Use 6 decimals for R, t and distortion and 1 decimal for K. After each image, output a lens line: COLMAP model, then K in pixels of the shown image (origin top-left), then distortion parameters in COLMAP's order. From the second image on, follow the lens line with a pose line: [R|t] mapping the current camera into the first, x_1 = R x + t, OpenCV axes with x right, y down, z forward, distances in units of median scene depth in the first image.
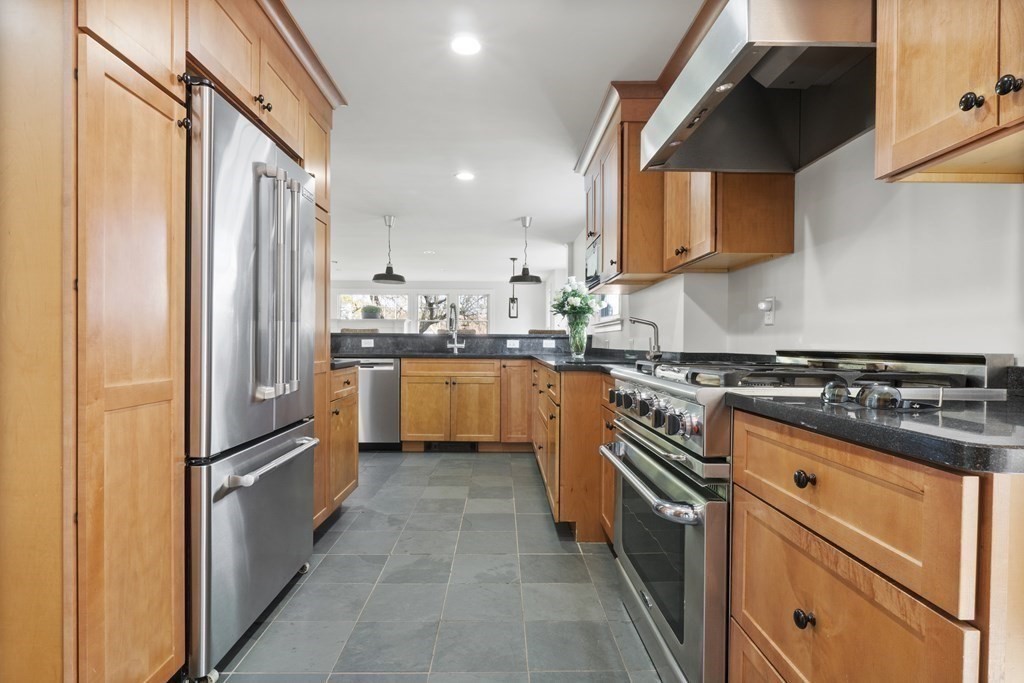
lens RADIAL K [[556.0, 0, 506.5], [0, 556.0, 341.8], [0, 0, 1]] dist [-0.003515, -0.000560]
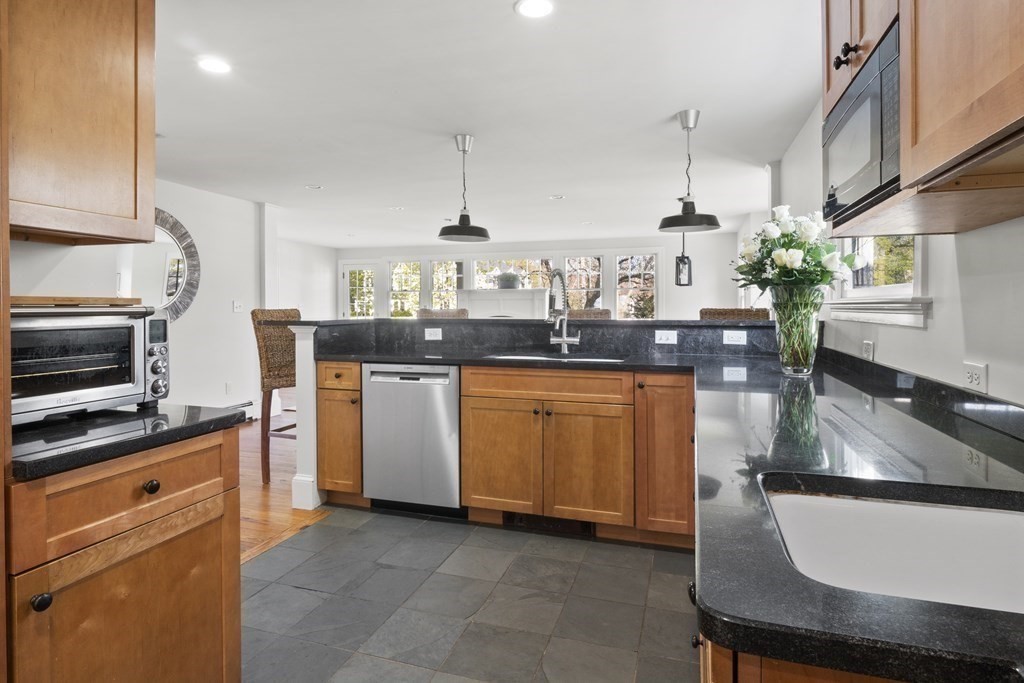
lens RADIAL K [[564.3, 0, 501.2], [0, 564.3, 304.1], [0, 0, 1]] dist [-0.002544, -0.000603]
pose [[0.943436, -0.009646, -0.331415, 0.049045], [0.008819, 0.999953, -0.004000, -0.032539], [0.331438, 0.000851, 0.943476, 0.449383]]
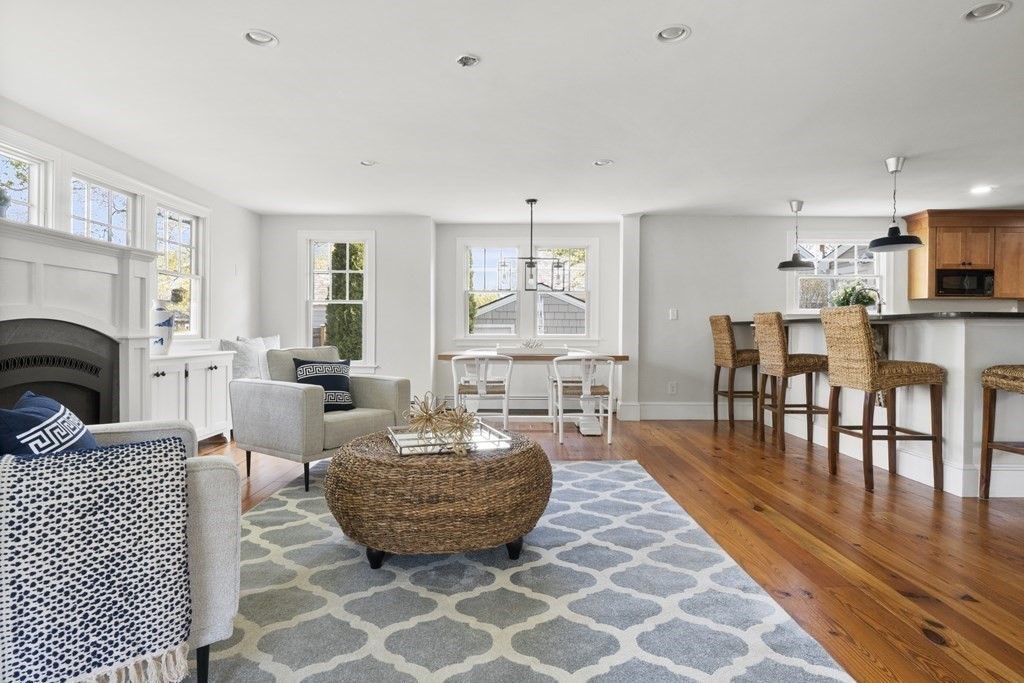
lens RADIAL K [[549.2, 0, 510.0], [0, 549.2, 335.9], [0, 0, 1]] dist [0.001082, 0.000139]
pose [[0.014675, -0.013491, 0.999801, -1.060417], [-0.008125, 0.999874, 0.013612, 0.002469], [-0.999859, -0.008324, 0.014564, 1.679644]]
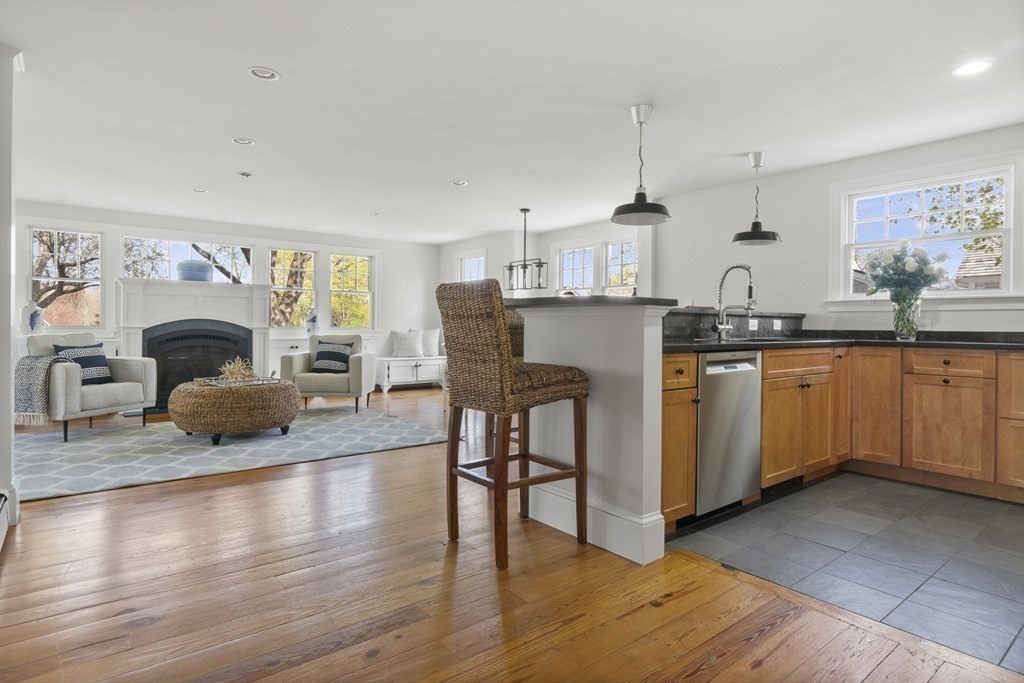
lens RADIAL K [[555.6, 0, 507.7], [0, 555.6, 328.7], [0, 0, 1]] dist [-0.004152, -0.000338]
pose [[0.791524, -0.003273, 0.611130, -0.763559], [-0.004248, 0.999932, 0.010858, 0.002341], [-0.611124, -0.011190, 0.791456, 0.698305]]
